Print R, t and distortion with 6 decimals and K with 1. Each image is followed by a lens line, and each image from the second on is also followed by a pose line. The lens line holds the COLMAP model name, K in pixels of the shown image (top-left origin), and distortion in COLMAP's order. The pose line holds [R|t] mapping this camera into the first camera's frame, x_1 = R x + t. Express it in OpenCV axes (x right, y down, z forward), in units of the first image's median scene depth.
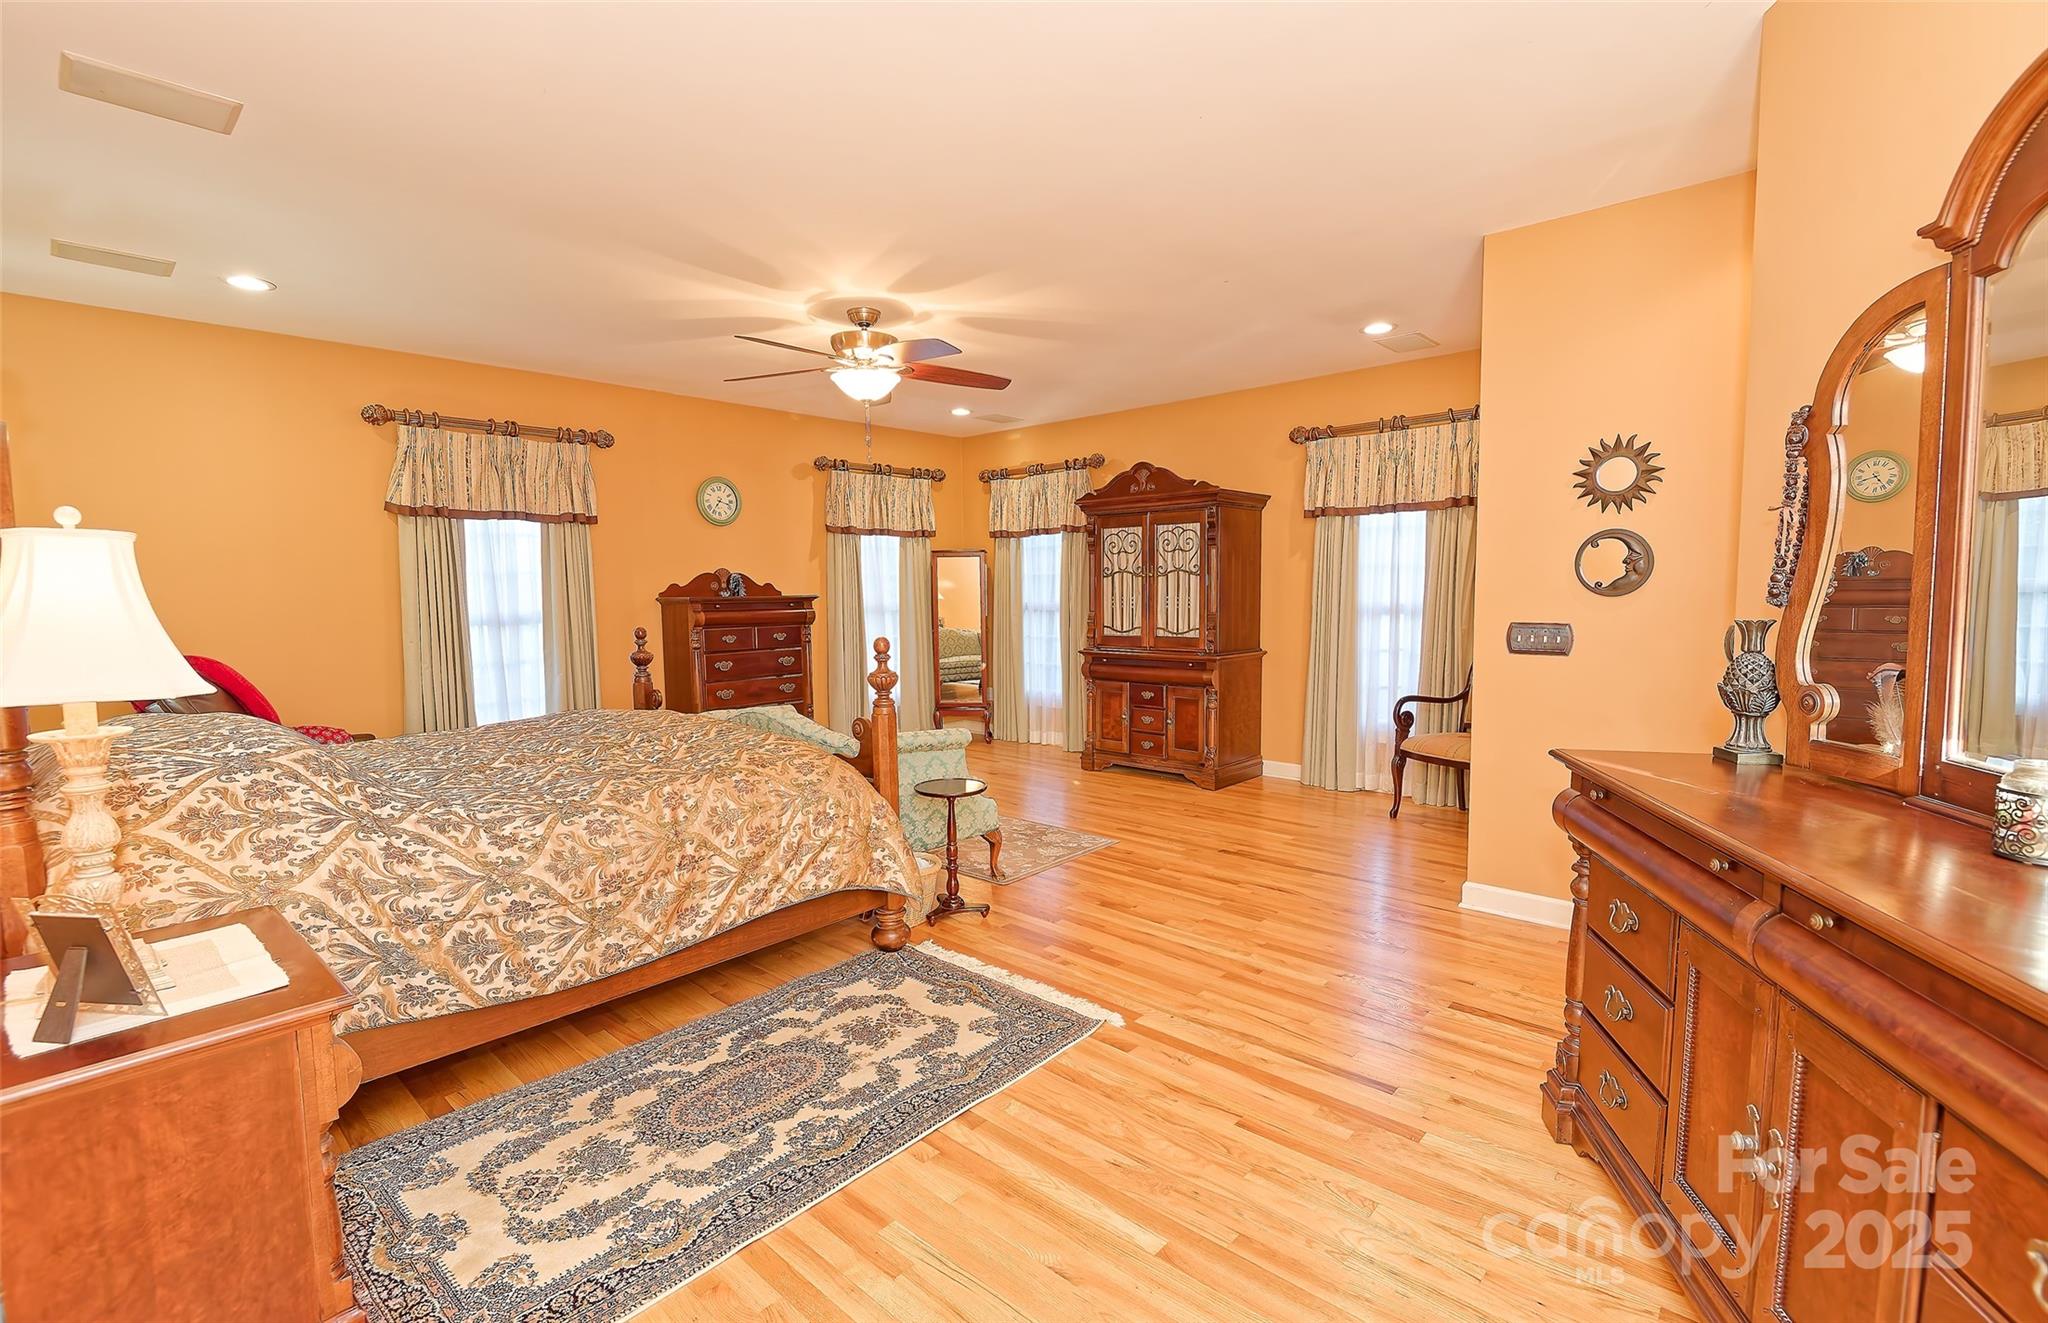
lens RADIAL K [[901.7, 0, 1019.0], [0, 901.7, 662.8], [0, 0, 1]] dist [0.007611, -0.011001]
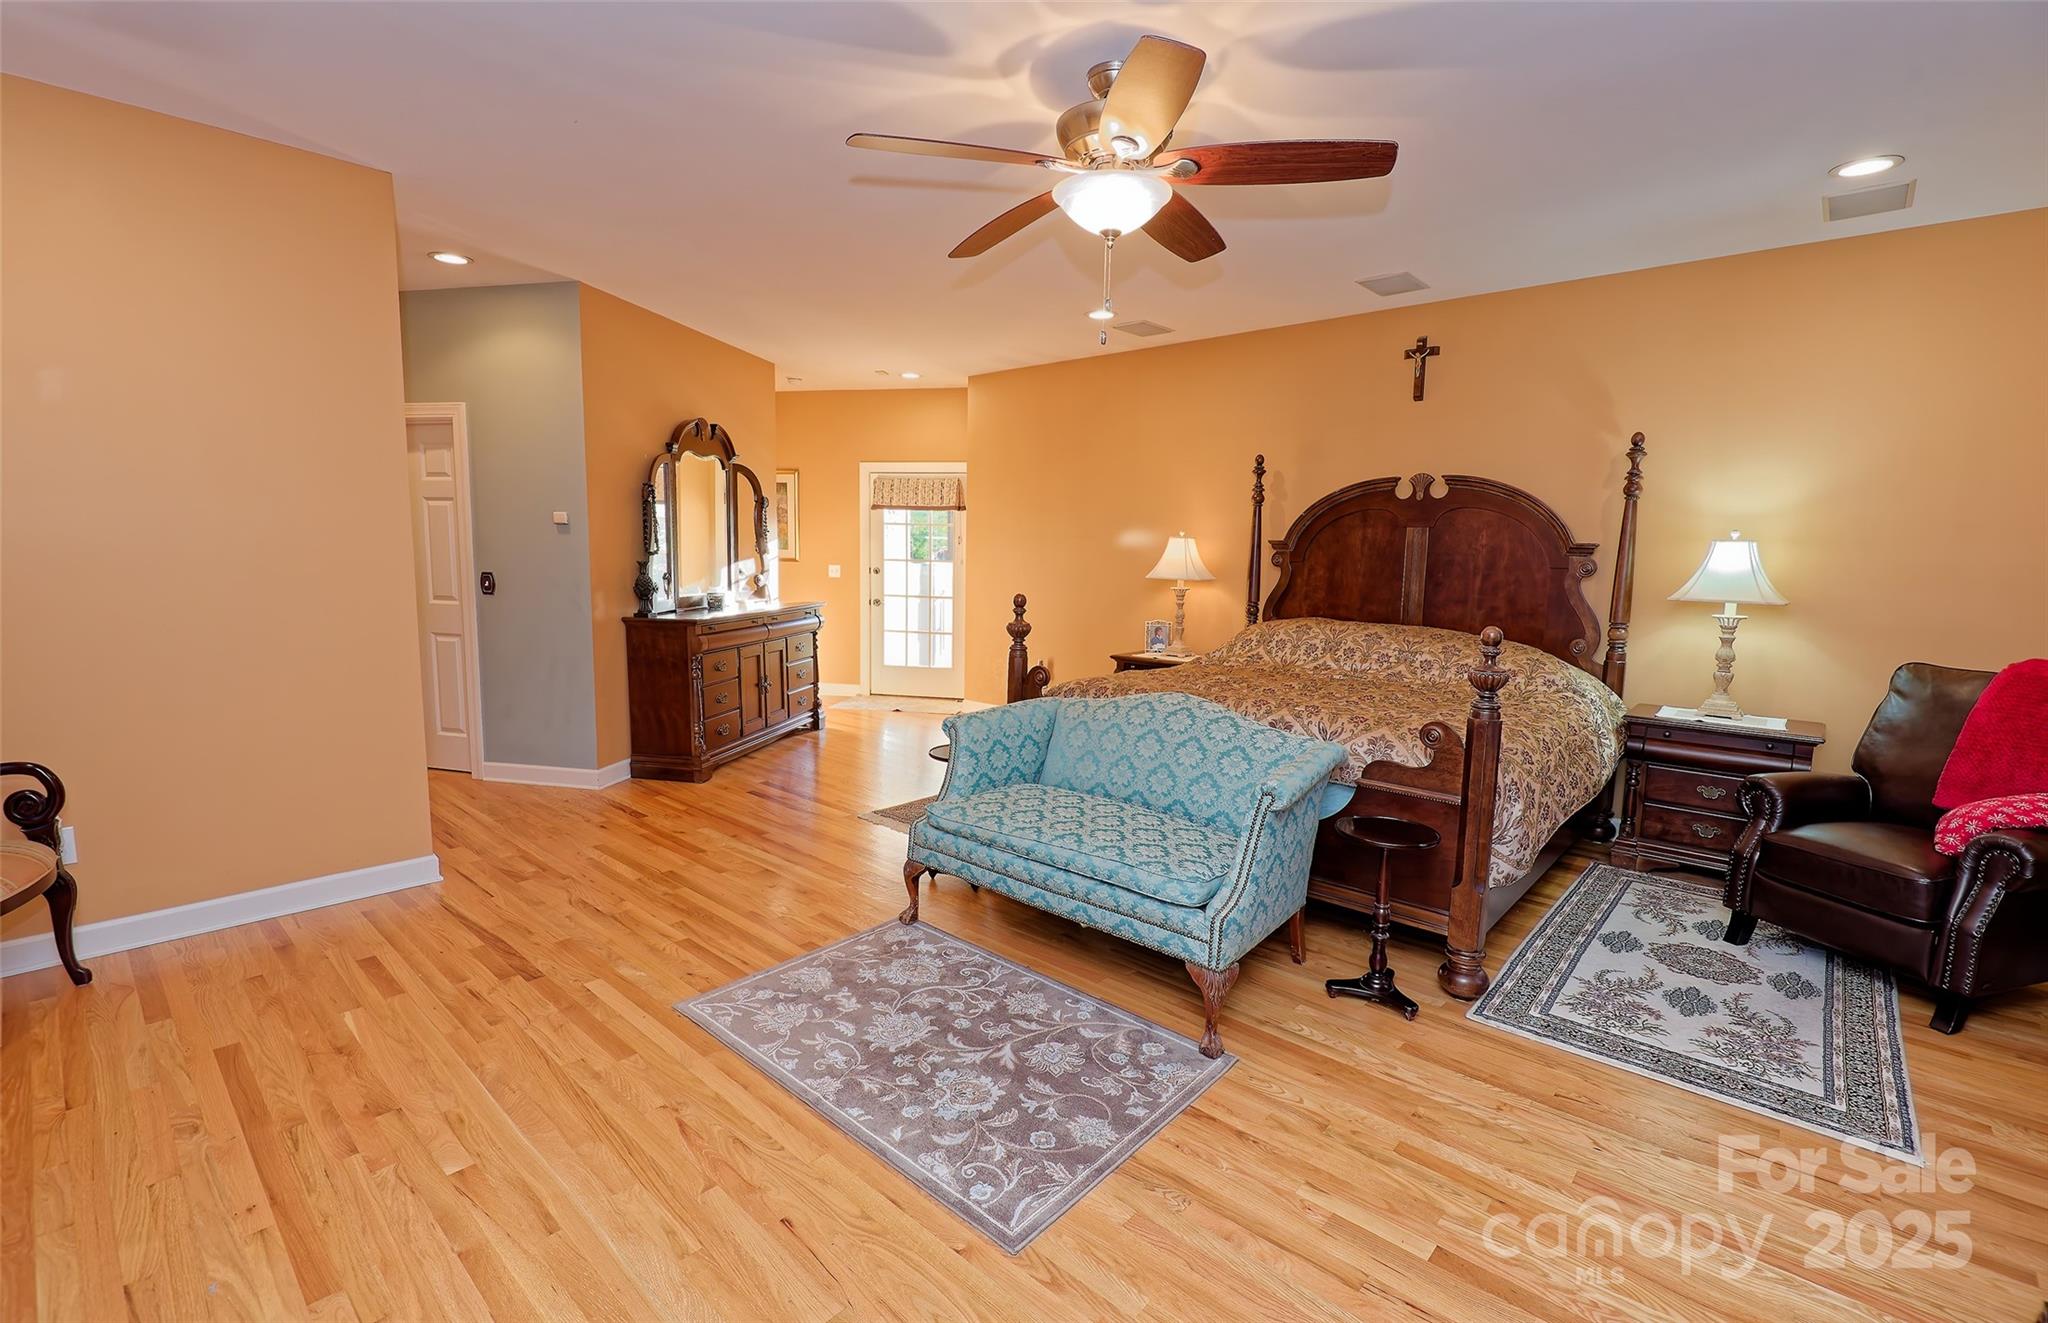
lens RADIAL K [[901.7, 0, 1019.0], [0, 901.7, 662.8], [0, 0, 1]] dist [0.007611, -0.011001]
pose [[-0.999973, -0.005425, -0.005037, -0.109018], [-0.006359, 0.977863, 0.209149, -0.142127], [0.003791, 0.209175, -0.977871, 1.632008]]
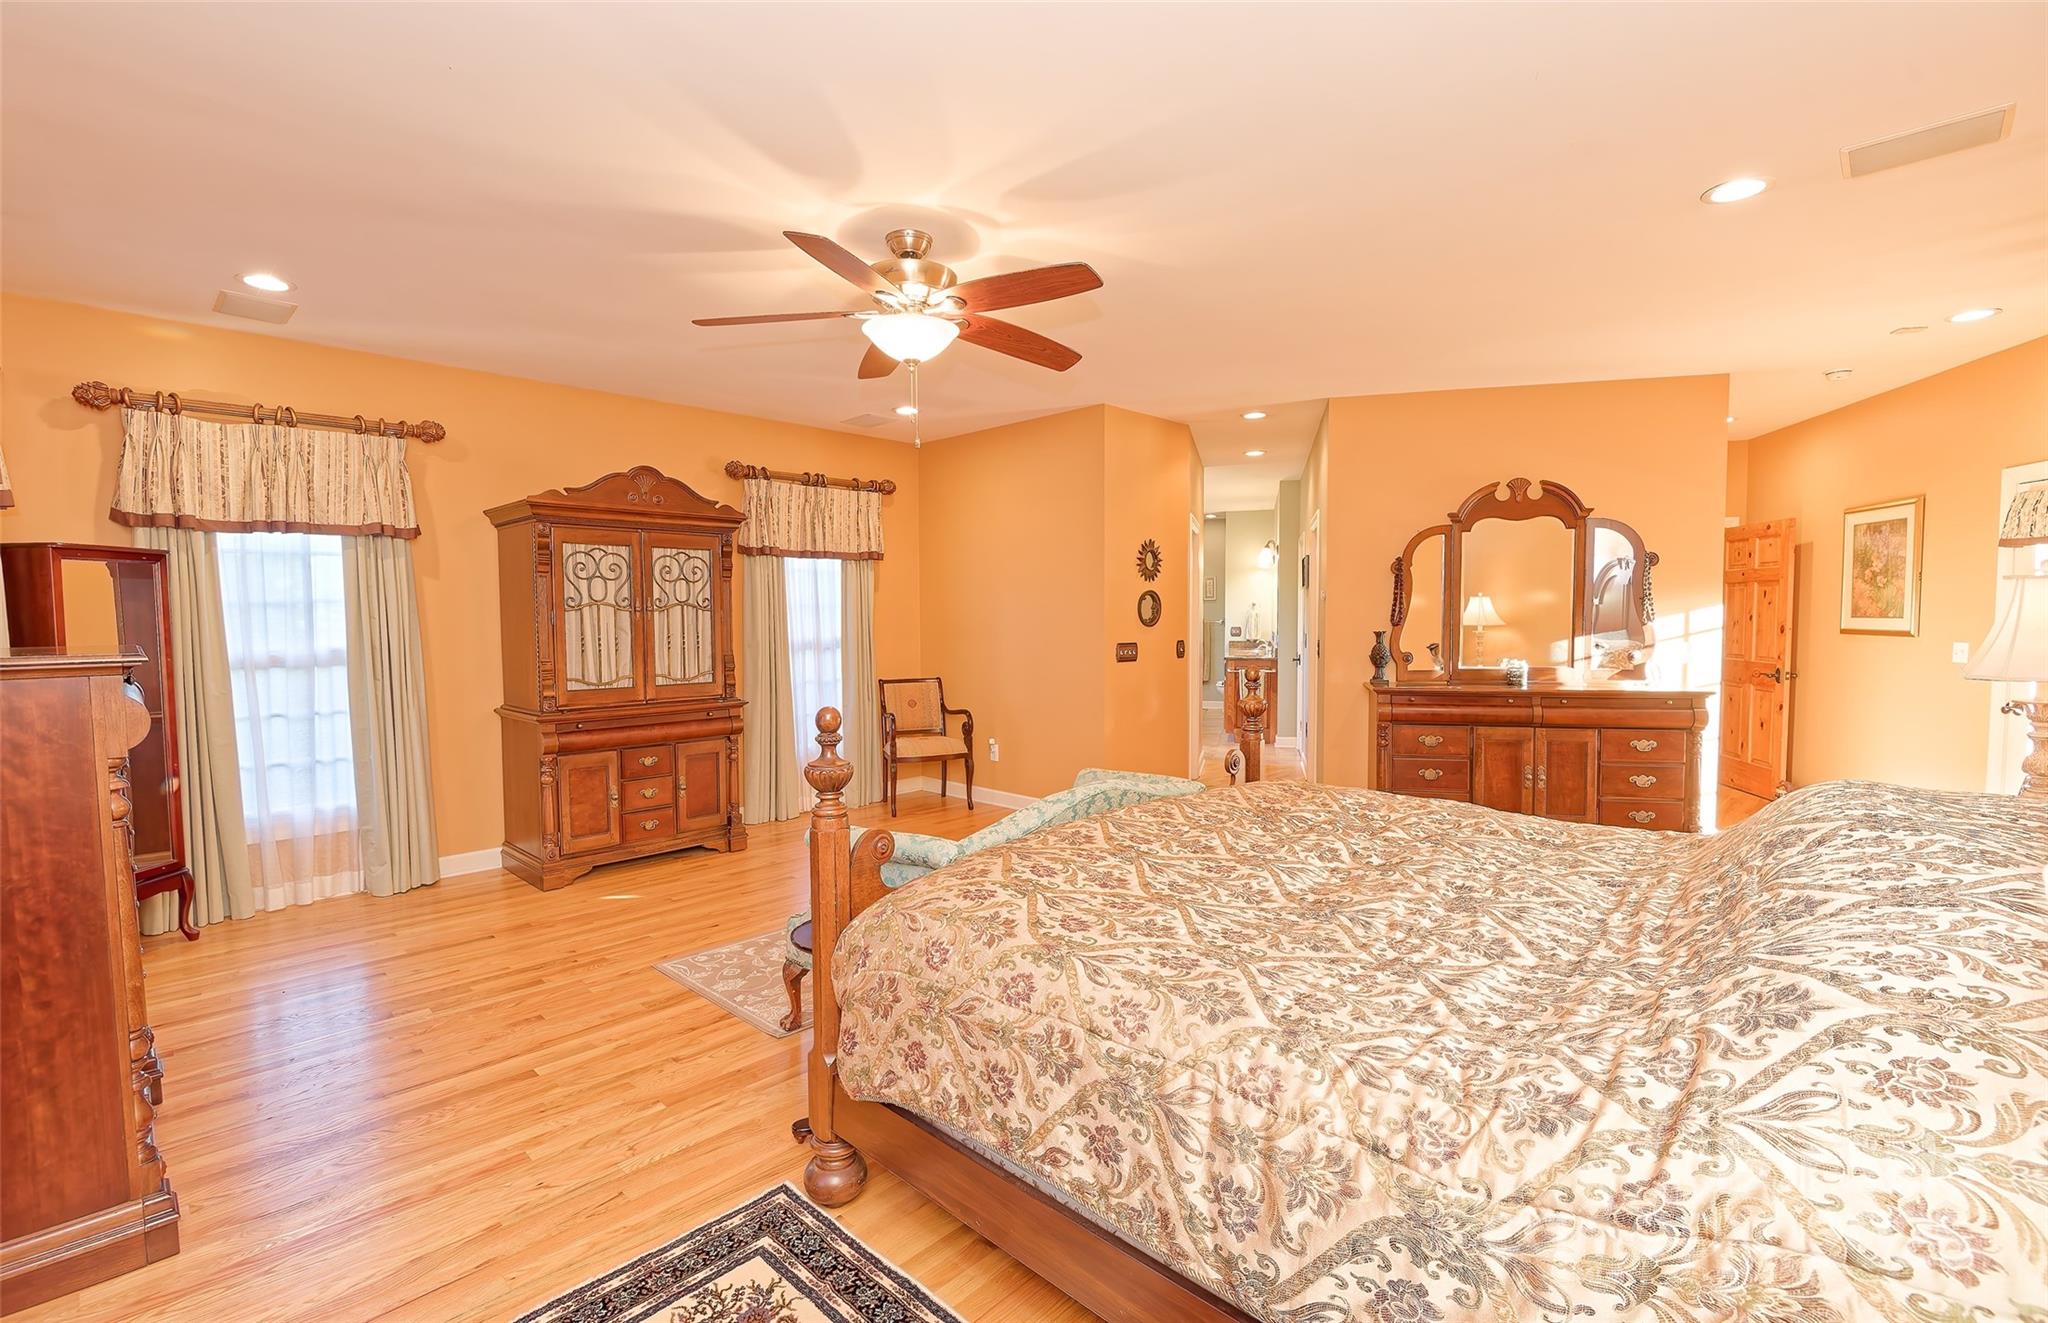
lens RADIAL K [[901.7, 0, 1019.0], [0, 901.7, 662.8], [0, 0, 1]] dist [0.007611, -0.011001]
pose [[0.035142, -0.041010, 0.998541, -0.895961], [0.089552, 0.995268, 0.037723, -0.071782], [-0.995362, 0.088095, 0.038649, 0.911780]]
